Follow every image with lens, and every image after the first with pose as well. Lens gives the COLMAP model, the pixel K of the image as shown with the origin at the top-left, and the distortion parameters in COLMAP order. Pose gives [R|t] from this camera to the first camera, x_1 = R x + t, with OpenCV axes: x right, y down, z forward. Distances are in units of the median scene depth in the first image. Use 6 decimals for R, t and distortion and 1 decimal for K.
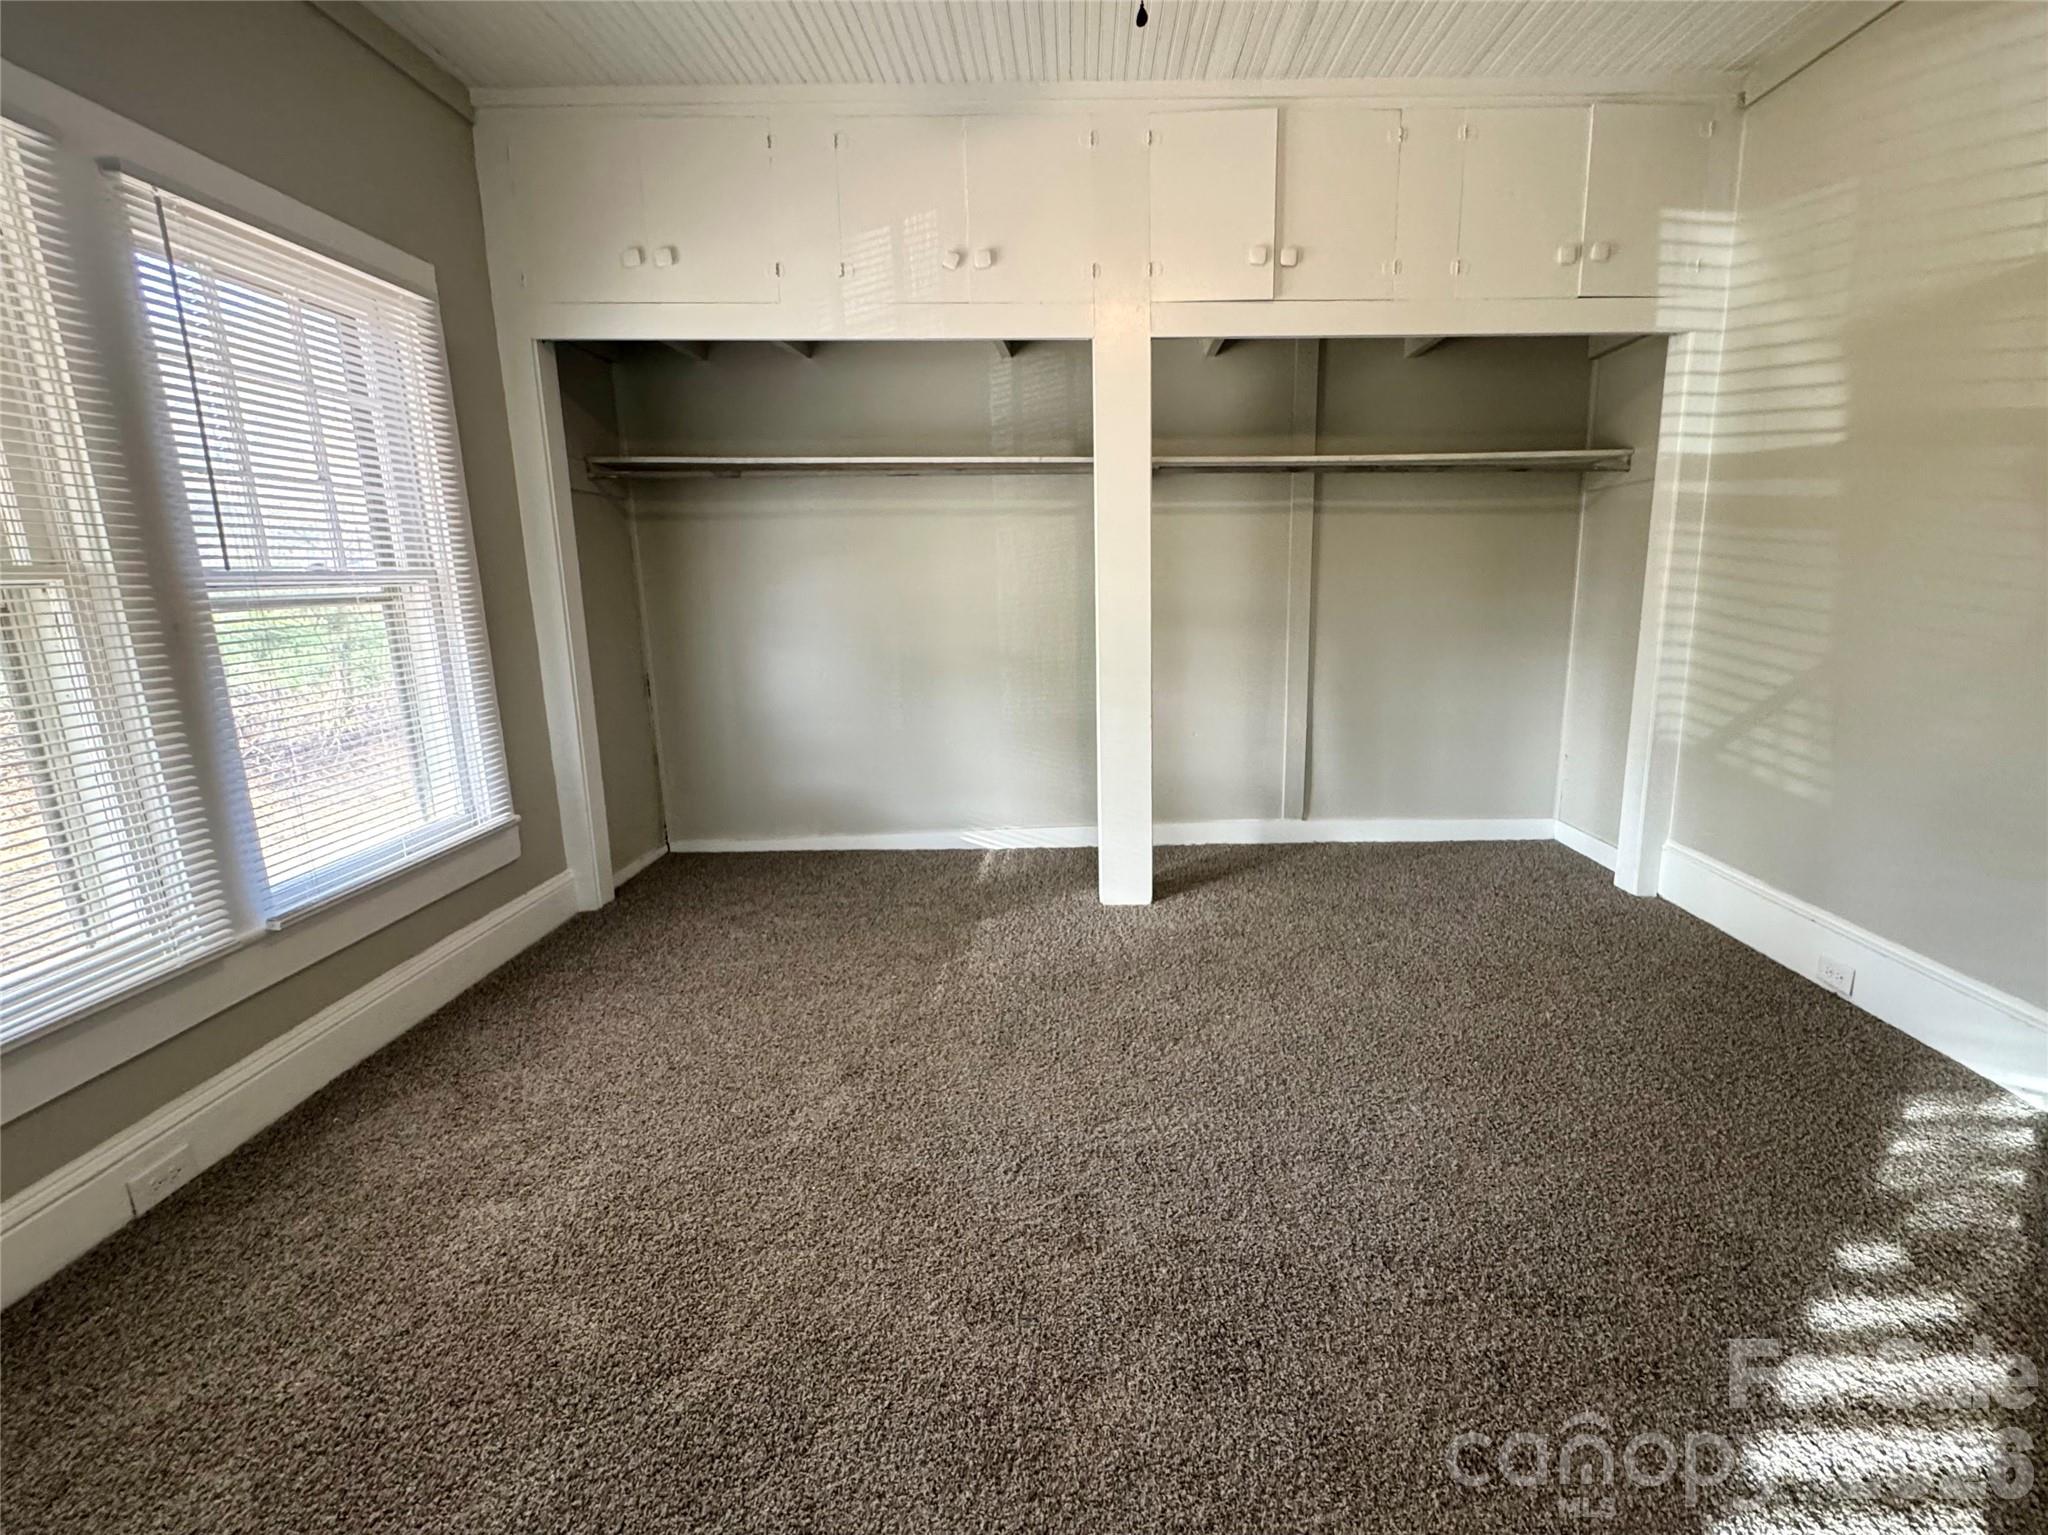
lens RADIAL K [[916.4, 0, 1111.3], [0, 916.4, 768.4], [0, 0, 1]] dist [-0.002098, -0.000257]
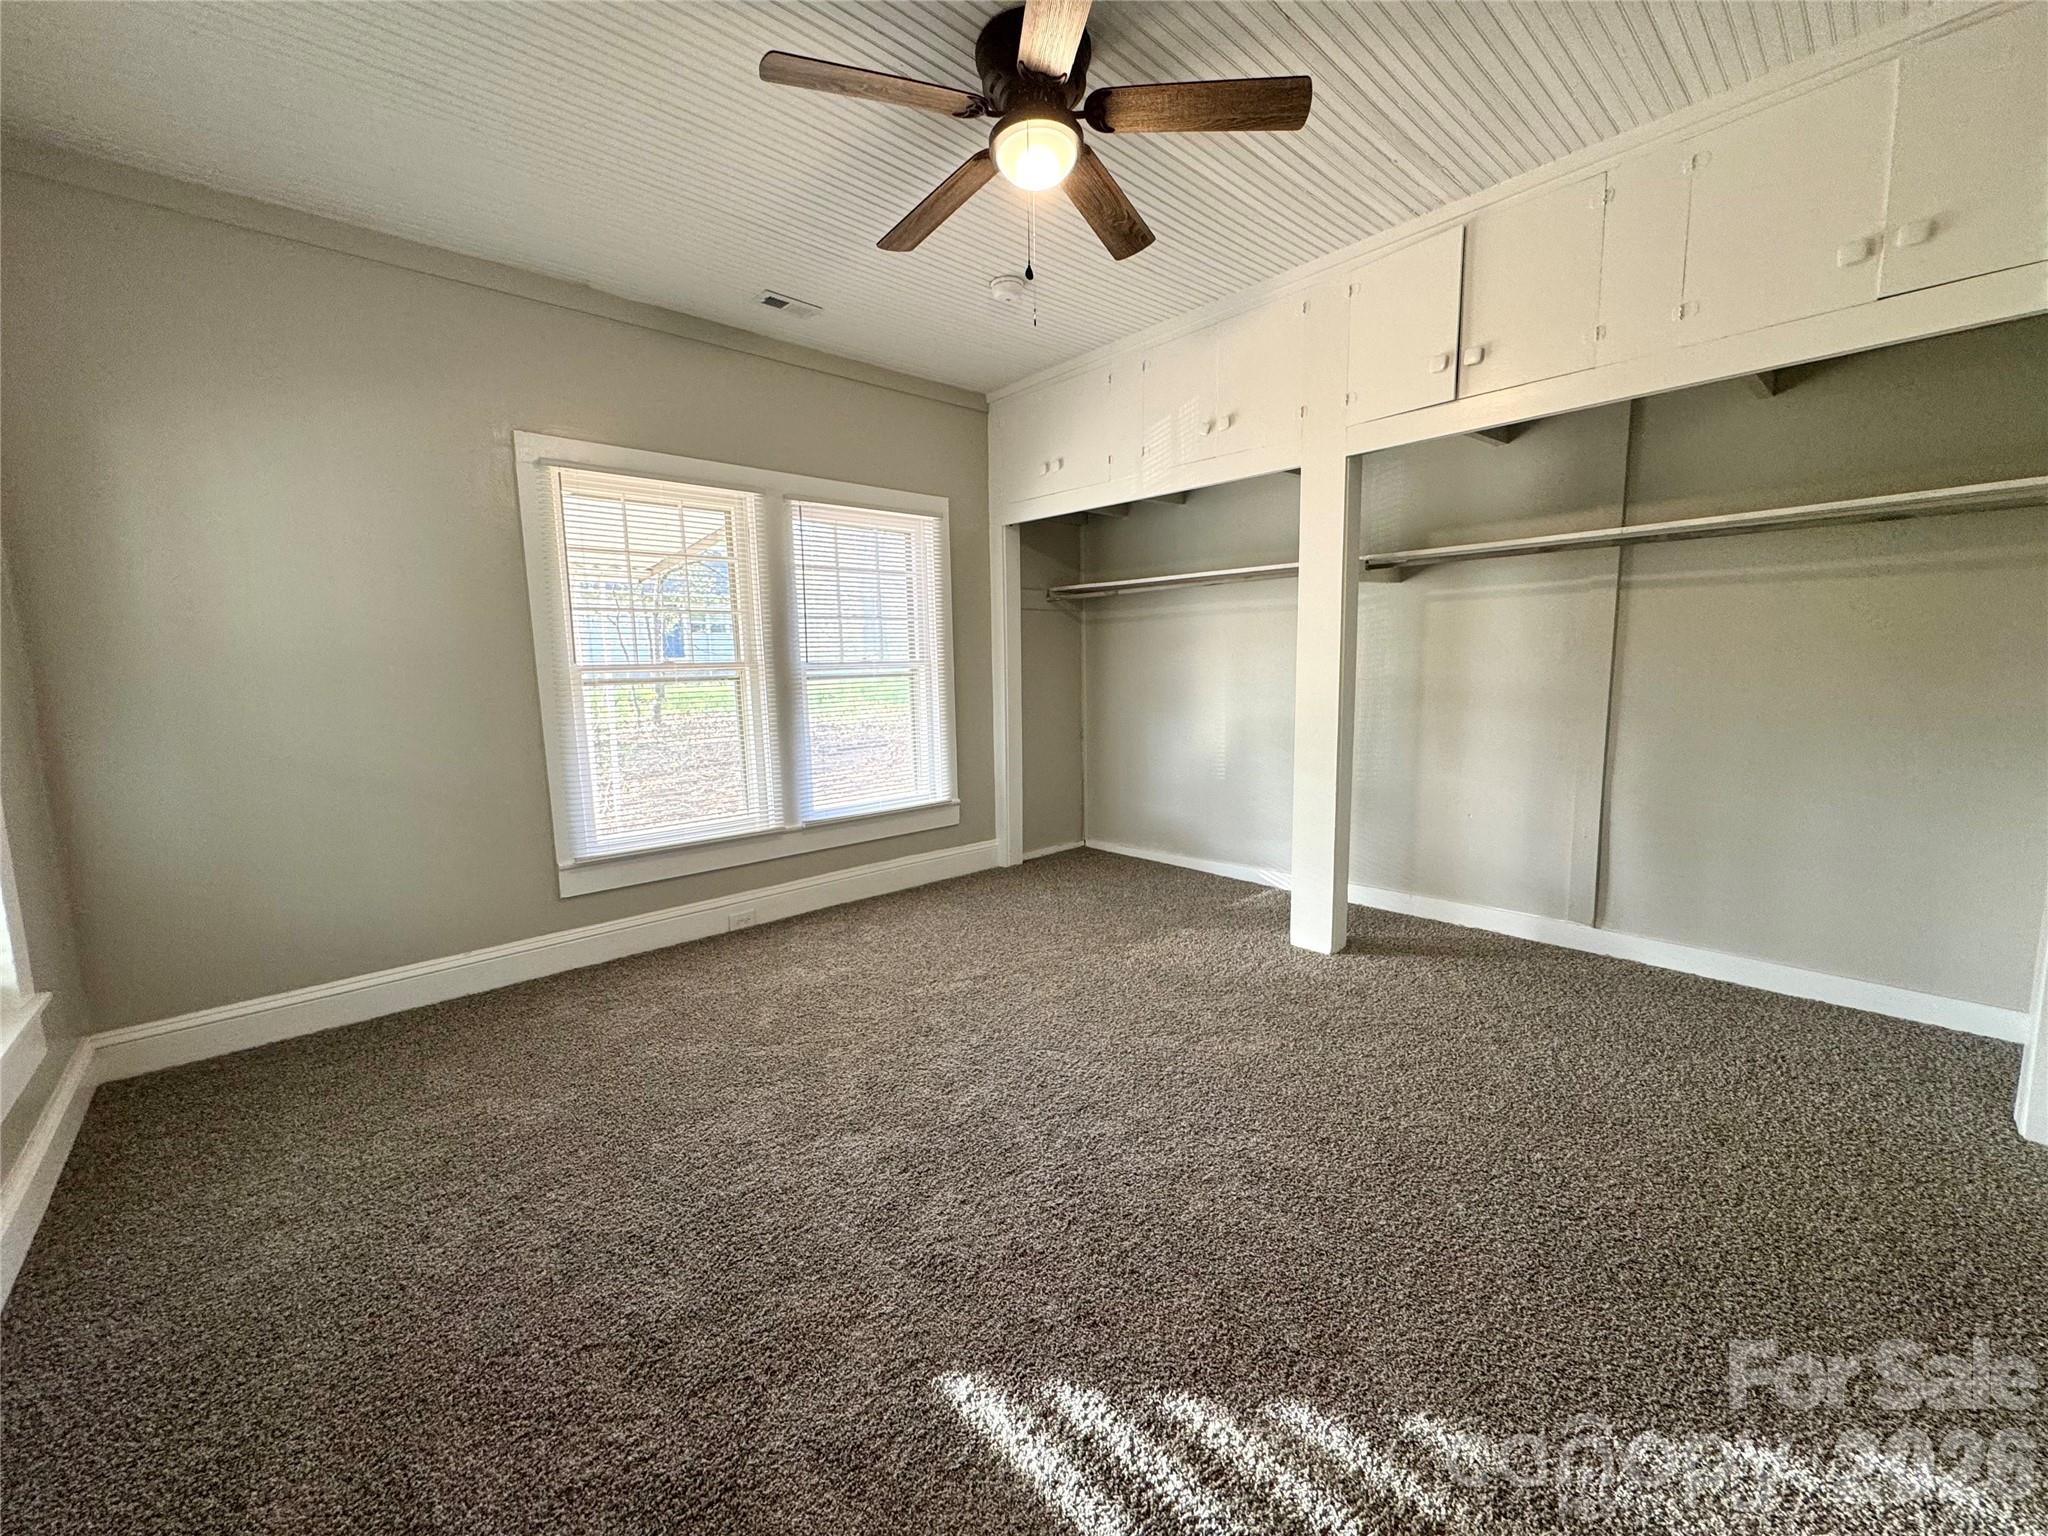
lens RADIAL K [[814.0, 0, 1024.0], [0, 814.0, 768.0], [0, 0, 1]] dist [-0.000351, -0.000179]
pose [[0.659838, 0.094600, -0.745430, 0.513925], [-0.144001, 0.989576, -0.001883, -0.019693], [0.737481, 0.108586, 0.666582, 0.054205]]
